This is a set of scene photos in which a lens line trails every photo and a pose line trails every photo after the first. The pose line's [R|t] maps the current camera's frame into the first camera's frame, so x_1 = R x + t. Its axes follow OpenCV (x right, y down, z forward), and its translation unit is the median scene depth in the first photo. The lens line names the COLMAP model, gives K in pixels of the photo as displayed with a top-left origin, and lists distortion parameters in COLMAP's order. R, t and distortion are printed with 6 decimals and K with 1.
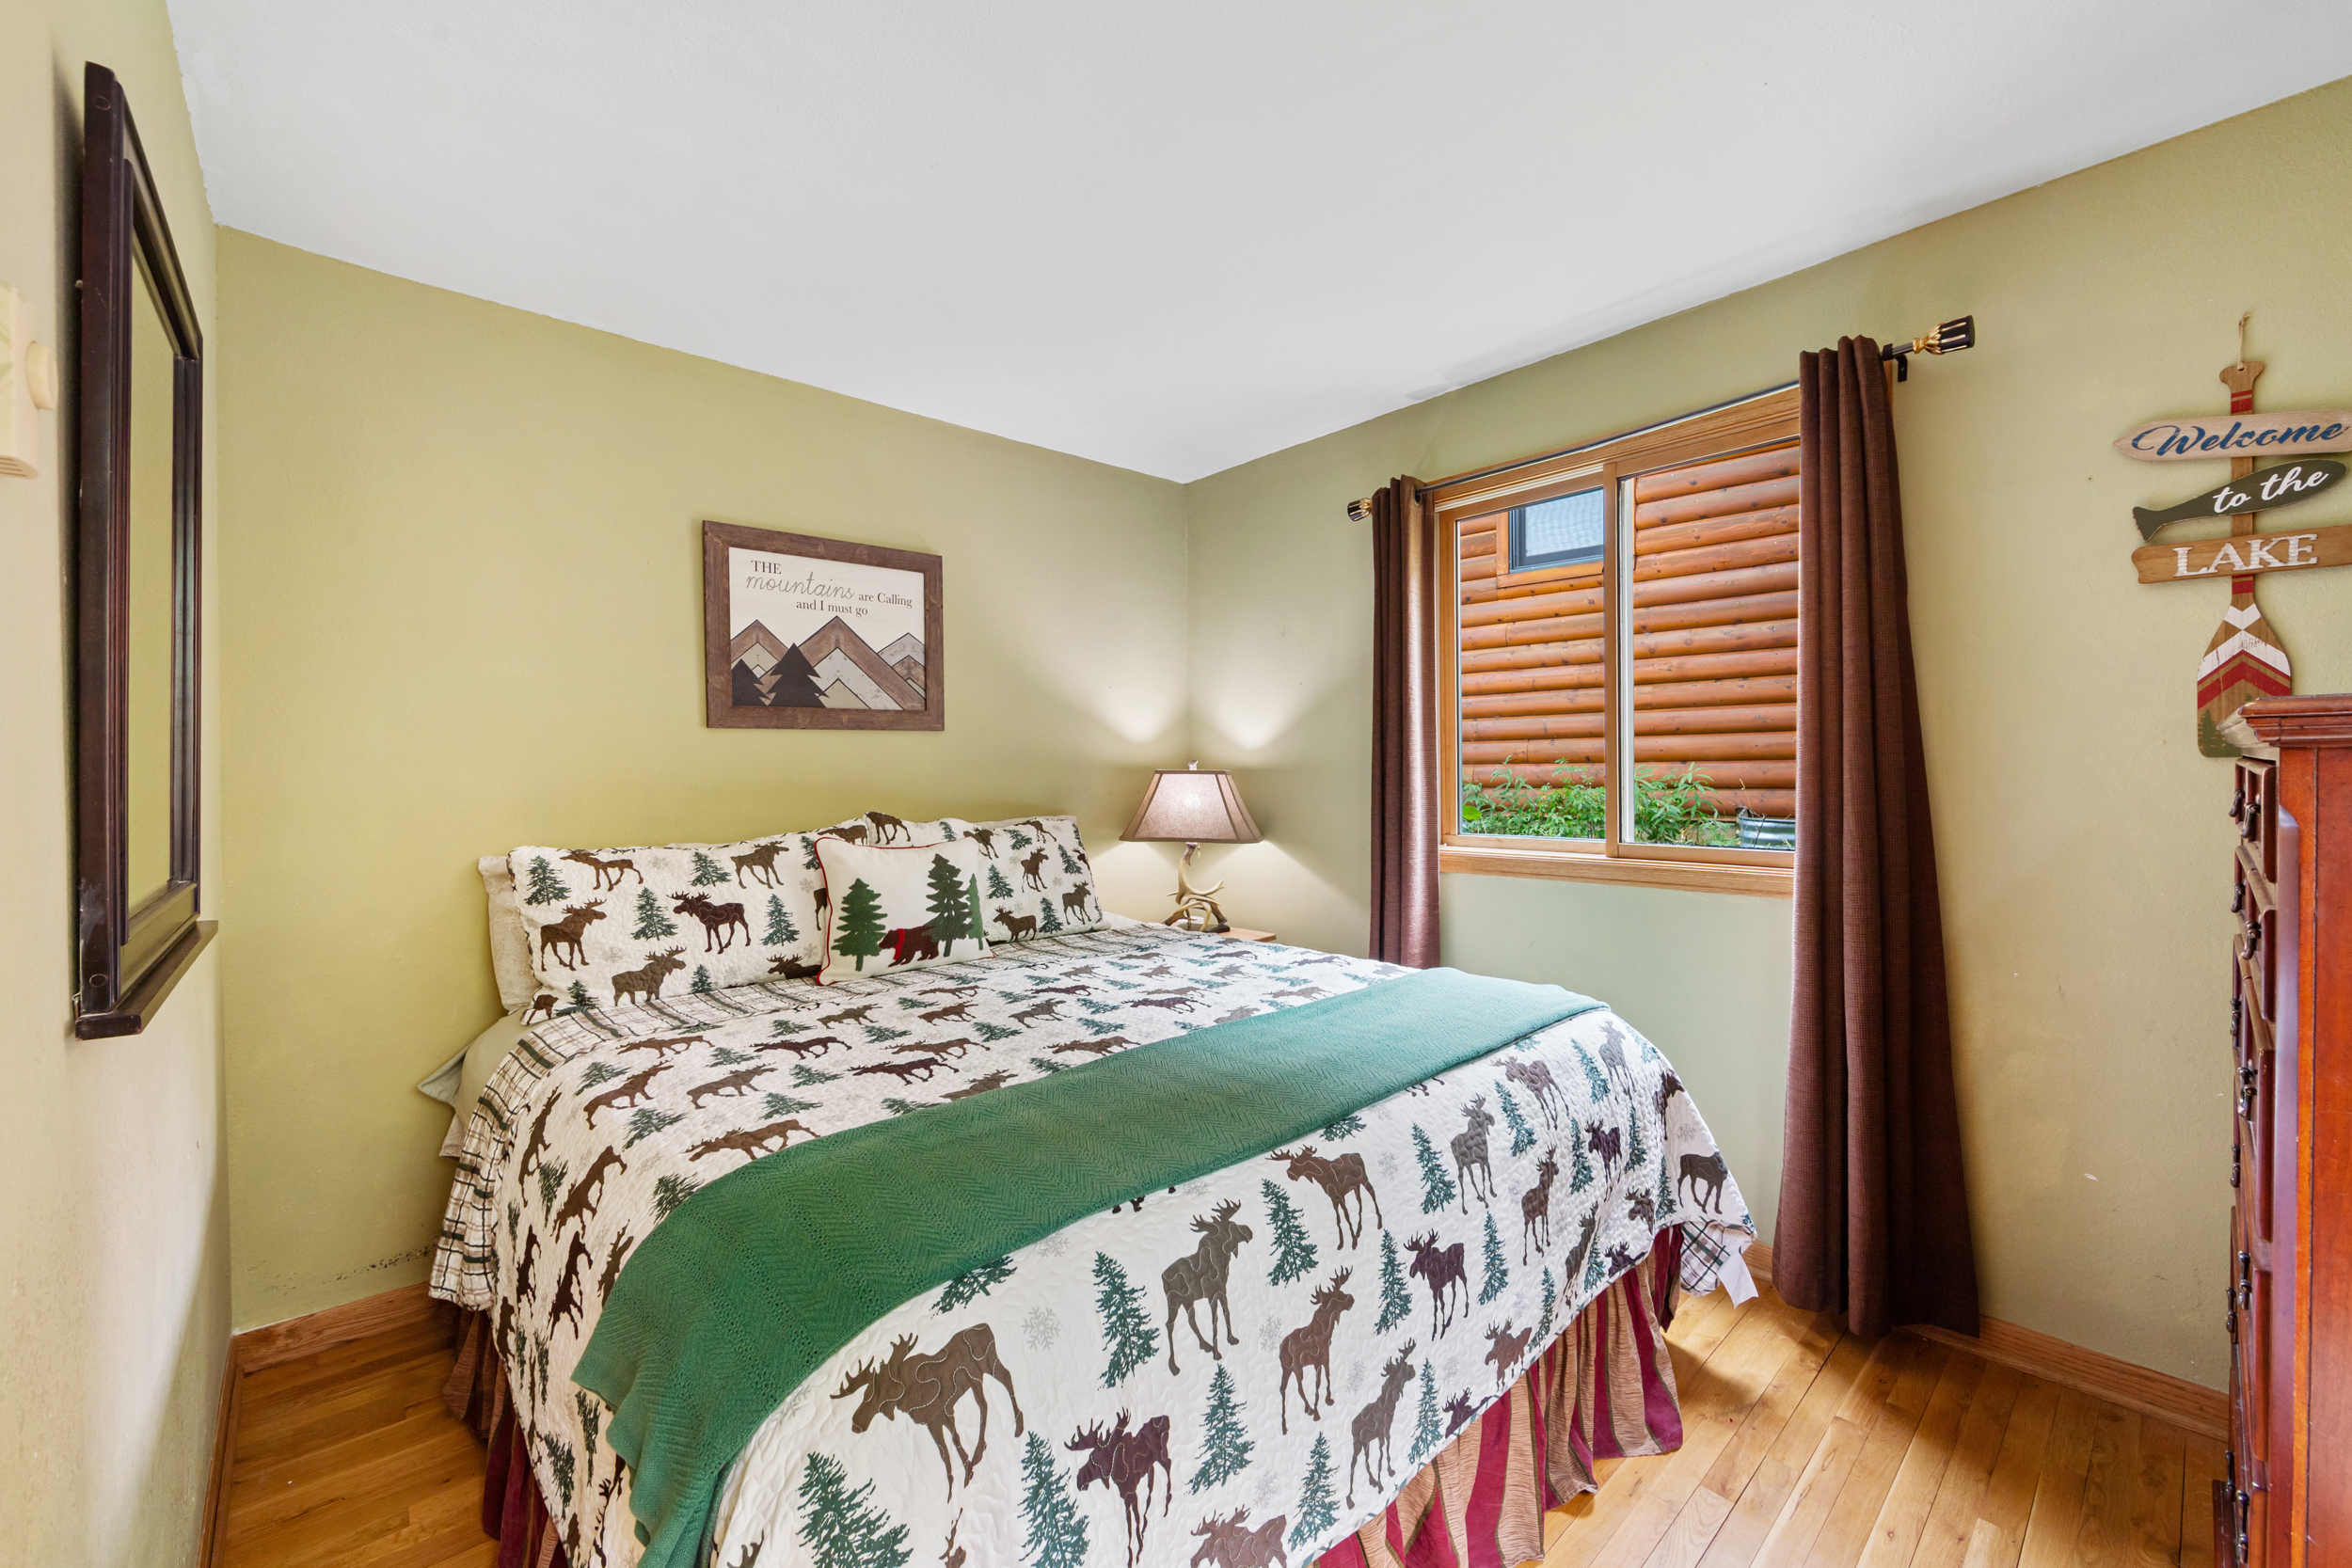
lens RADIAL K [[933.1, 0, 1176.1], [0, 933.1, 805.8], [0, 0, 1]] dist [-0.004093, -0.000453]
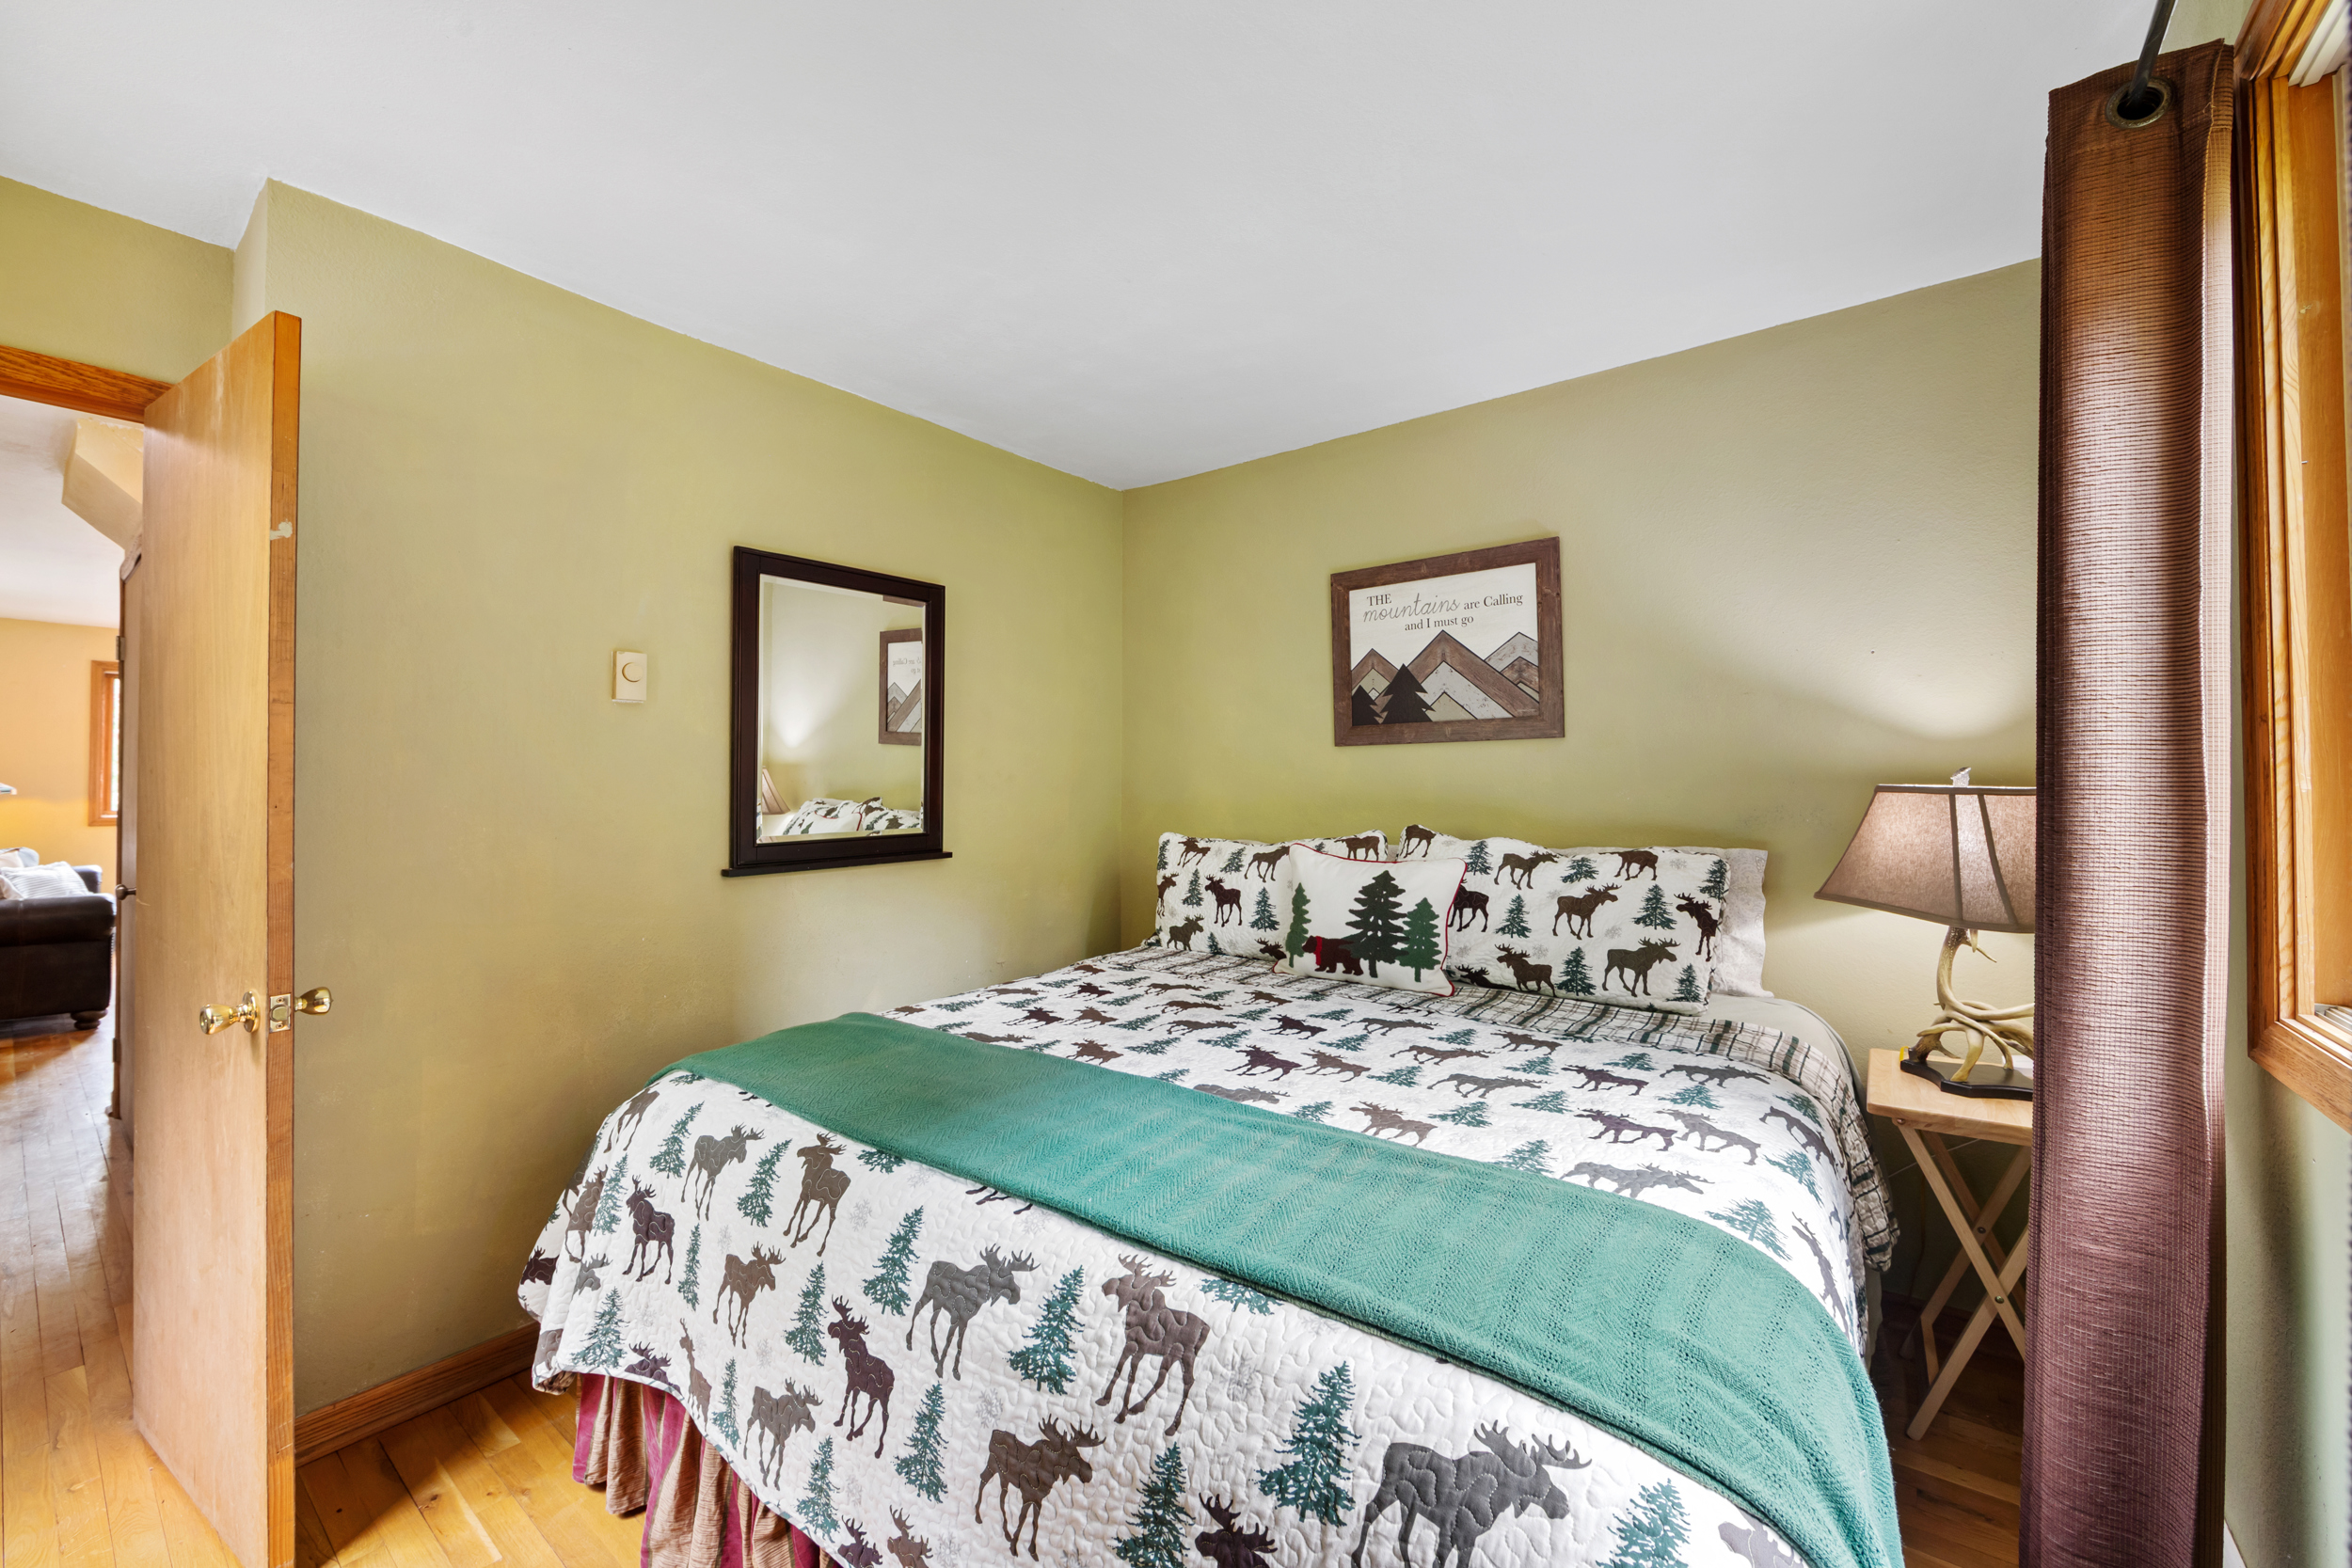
lens RADIAL K [[933.1, 0, 1180.9], [0, 933.1, 775.3], [0, 0, 1]] dist [-0.004093, -0.000453]
pose [[0.180711, 0.001441, -0.983535, 0.666731], [-0.036944, 0.999303, -0.005323, -0.034818], [0.982842, 0.037297, 0.180639, 0.624262]]
